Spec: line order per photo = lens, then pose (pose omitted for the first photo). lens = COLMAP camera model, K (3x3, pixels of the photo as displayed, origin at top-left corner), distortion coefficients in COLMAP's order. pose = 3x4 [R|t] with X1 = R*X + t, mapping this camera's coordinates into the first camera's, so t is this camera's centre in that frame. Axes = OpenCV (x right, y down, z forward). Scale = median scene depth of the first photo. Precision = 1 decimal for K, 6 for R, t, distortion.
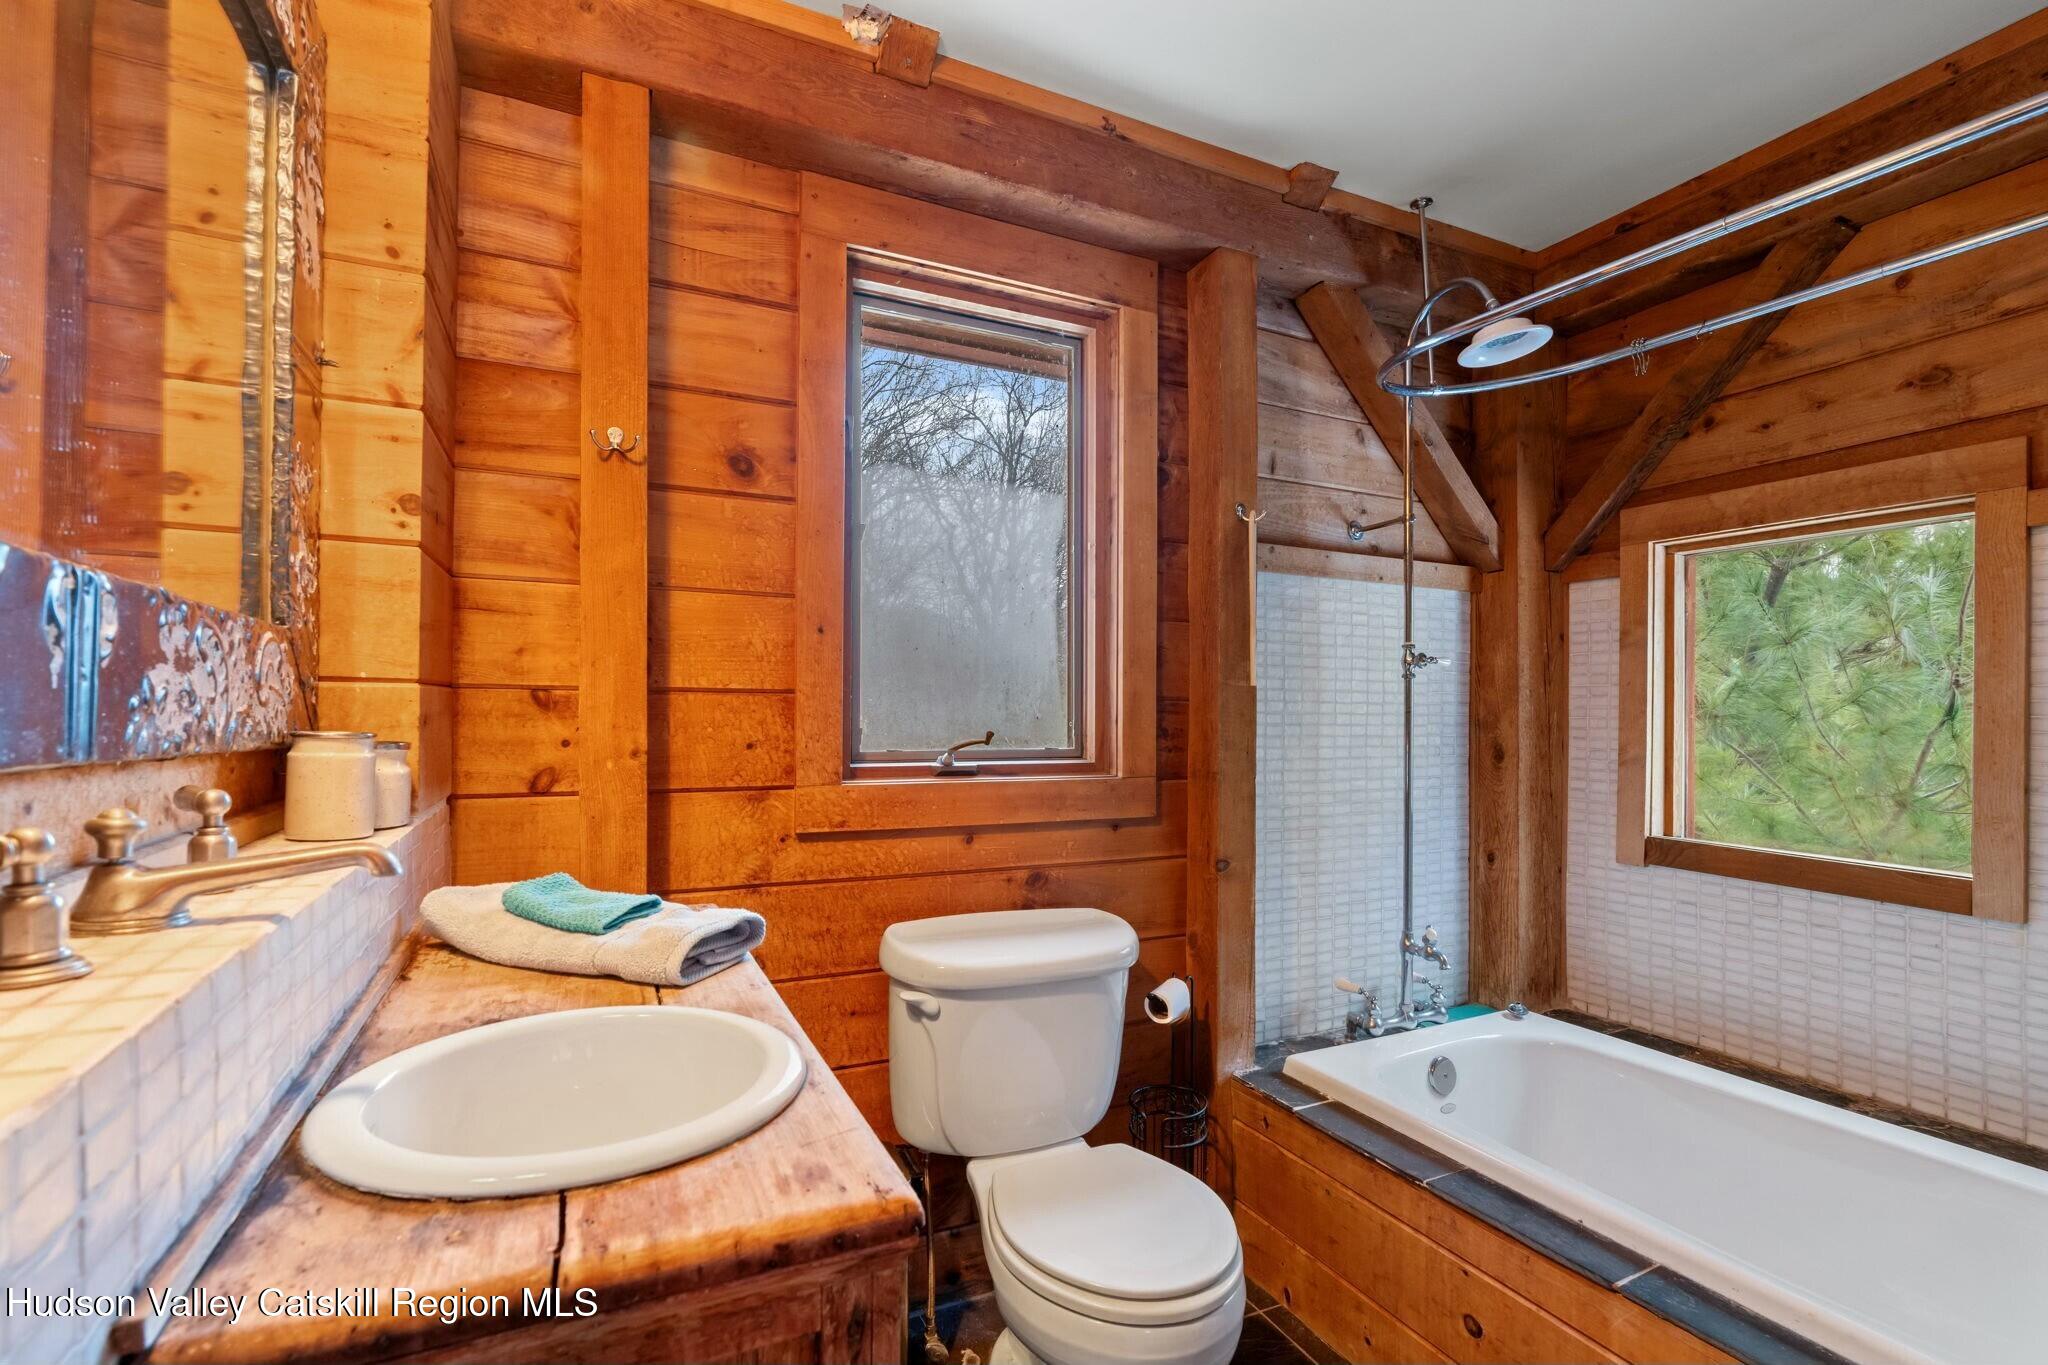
lens RADIAL K [[912.1, 0, 1024.0], [0, 912.1, 682.5], [0, 0, 1]] dist [-0.010306, 0.003737]
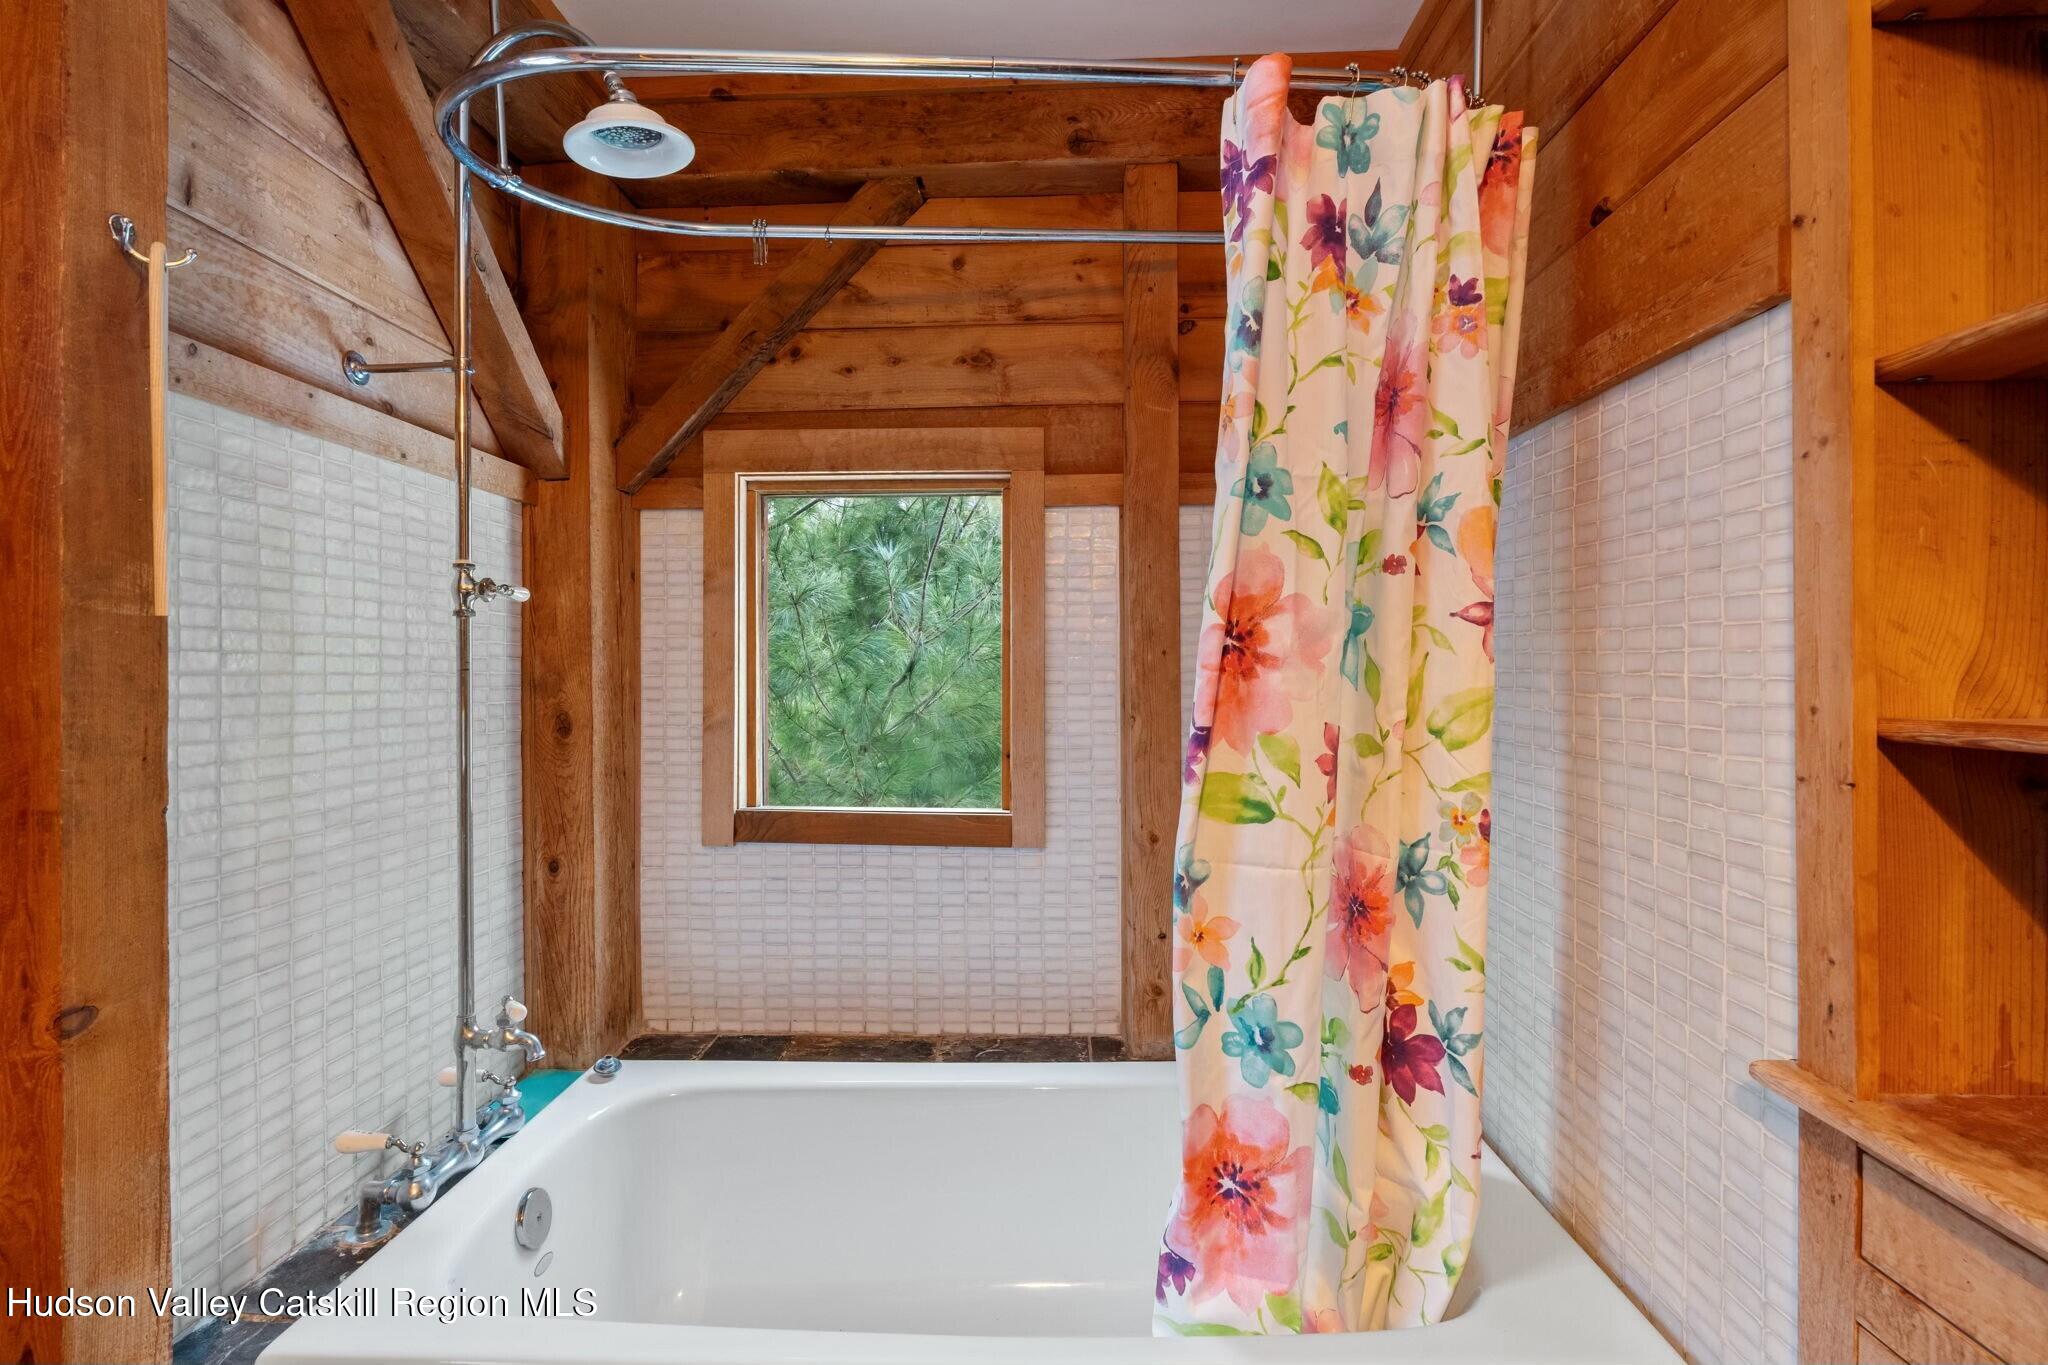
lens RADIAL K [[919.4, 0, 1023.7], [0, 919.4, 669.8], [0, 0, 1]] dist [-0.006839, 0.001596]
pose [[0.469229, -0.007917, 0.883041, 0.038827], [-0.019716, 0.999617, 0.019439, 0.012025], [-0.882856, -0.026532, 0.468893, 0.345828]]
